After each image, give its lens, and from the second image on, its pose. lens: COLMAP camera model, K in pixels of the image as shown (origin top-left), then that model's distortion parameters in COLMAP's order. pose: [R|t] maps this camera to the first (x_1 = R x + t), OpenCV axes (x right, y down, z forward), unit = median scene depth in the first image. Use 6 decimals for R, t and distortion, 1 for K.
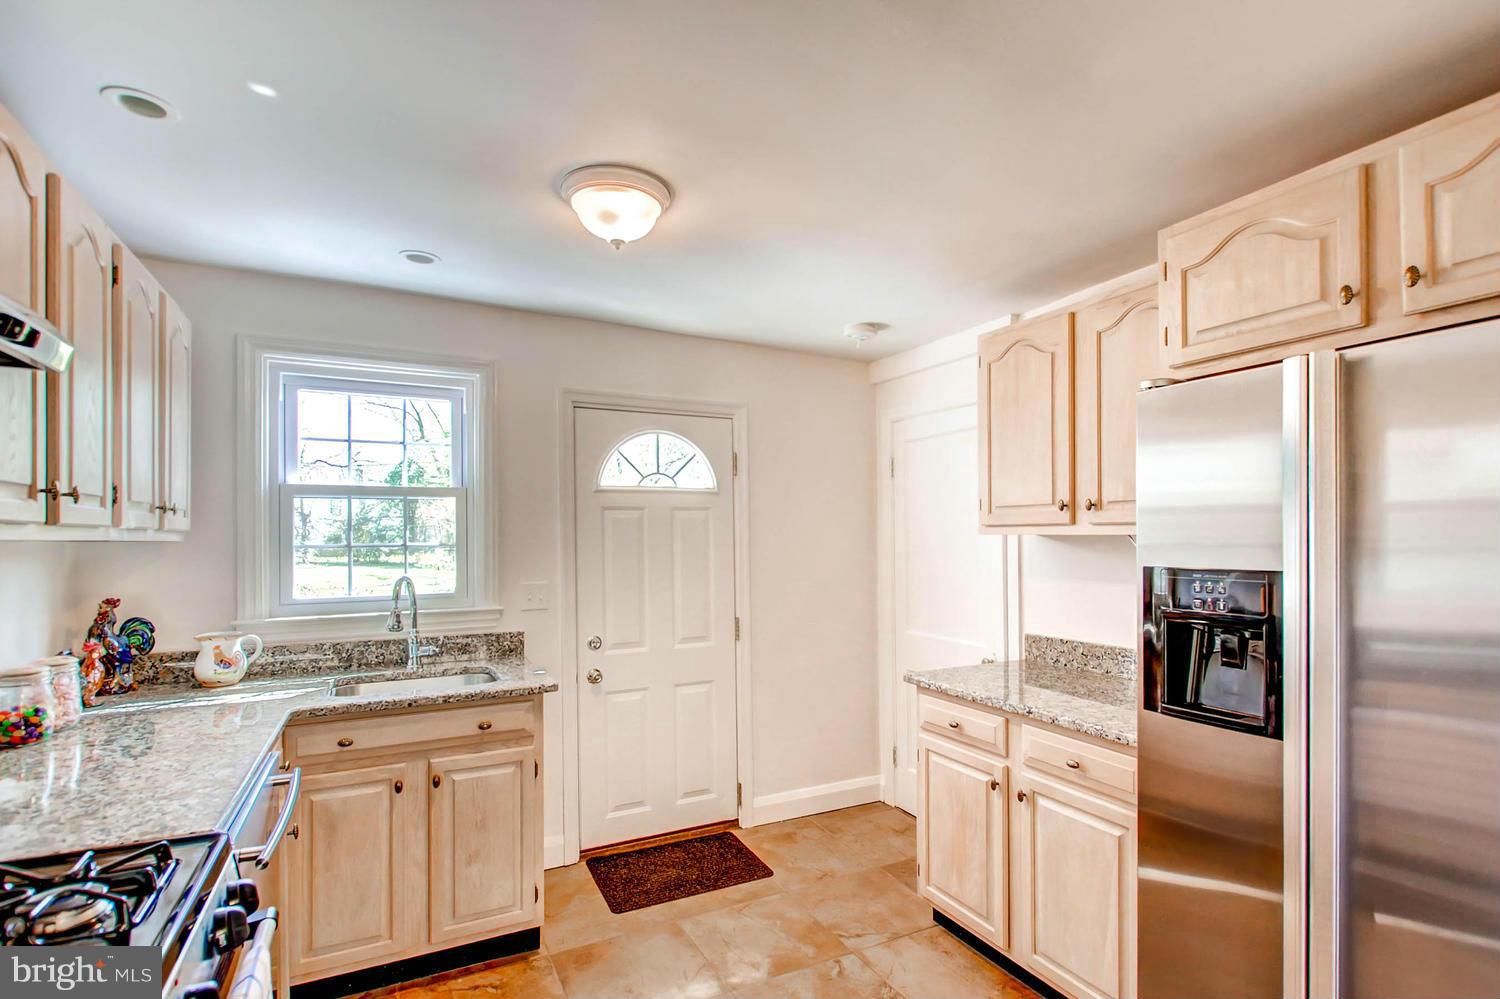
lens RADIAL K [[703.4, 0, 744.8], [0, 703.4, 521.1], [0, 0, 1]] dist [0.000911, -0.000969]
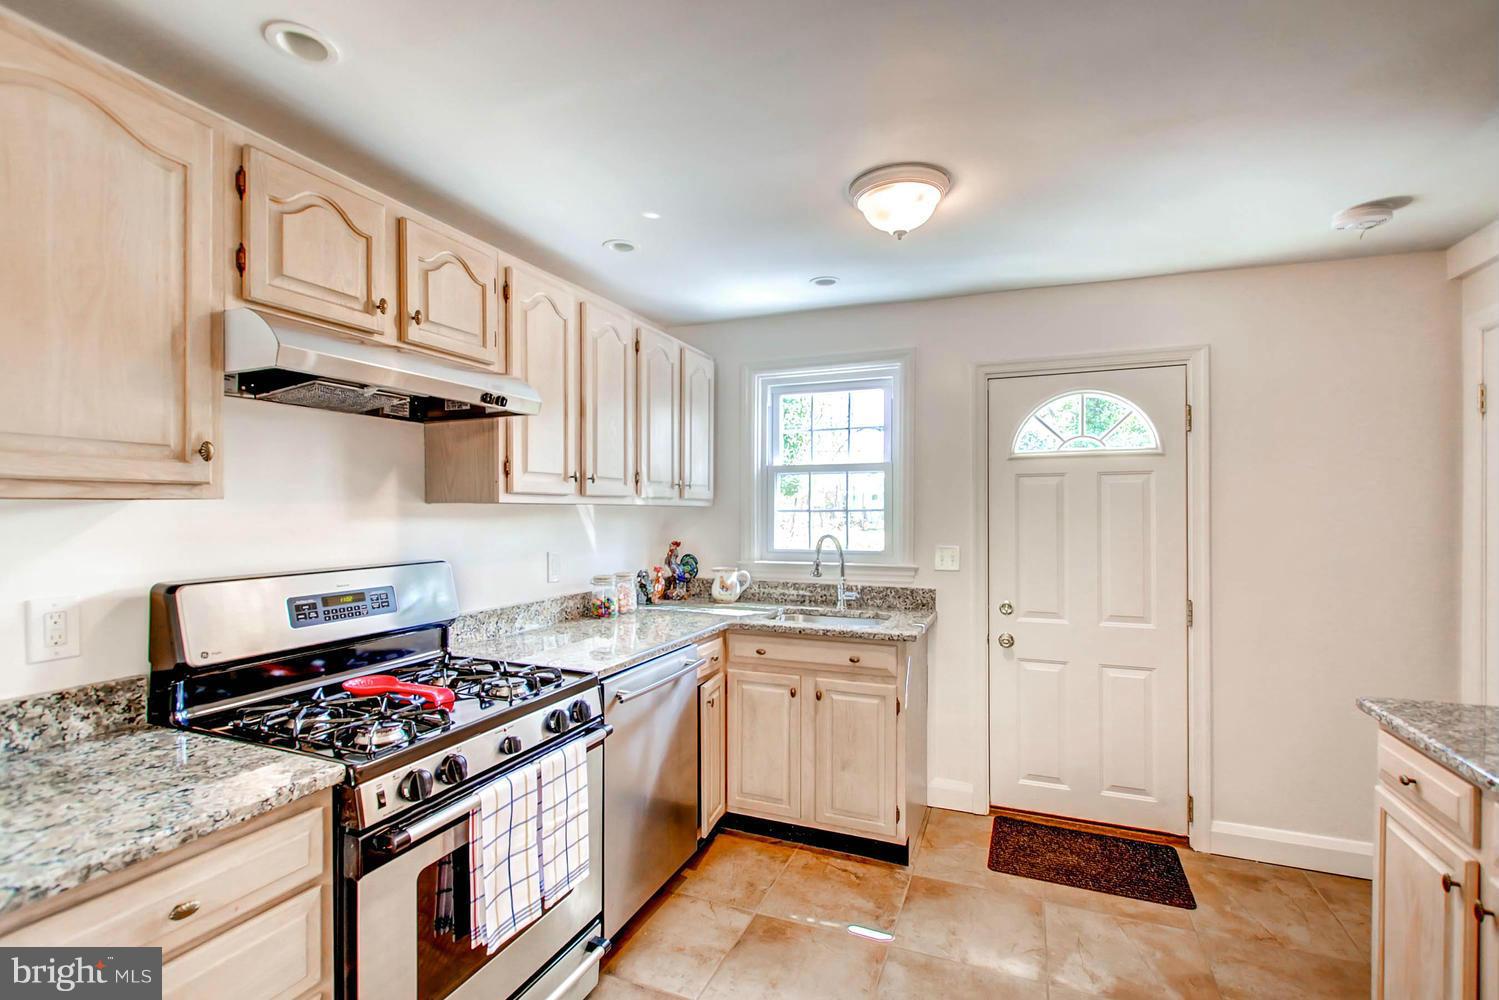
lens RADIAL K [[679.4, 0, 749.5], [0, 679.4, 500.0], [0, 0, 1]] dist [0.002241, -0.006852]
pose [[0.652760, -0.004501, -0.757552, 0.346431], [0.013707, 0.999889, 0.005871, 0.006922], [0.757441, -0.014216, 0.652749, 0.093810]]
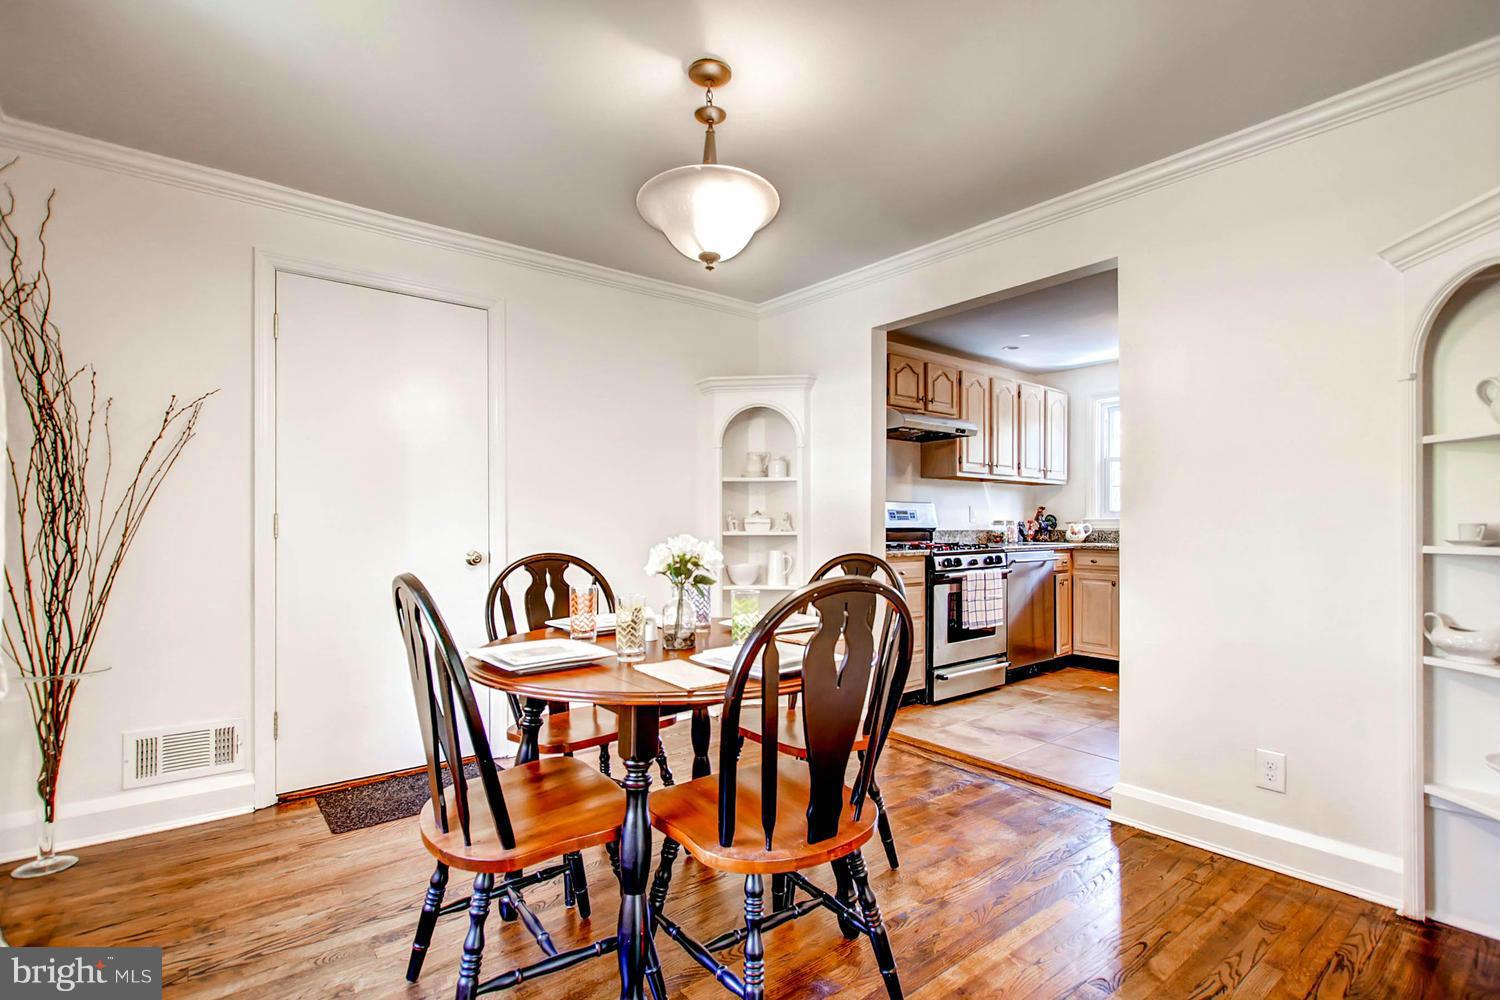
lens RADIAL K [[703.4, 0, 744.8], [0, 703.4, 521.6], [0, 0, 1]] dist [0.000911, -0.000969]
pose [[0.200687, 0.002159, -0.979653, 1.281975], [0.019458, 0.999792, 0.006189, 0.111741], [0.979462, -0.020305, 0.200604, -0.548145]]
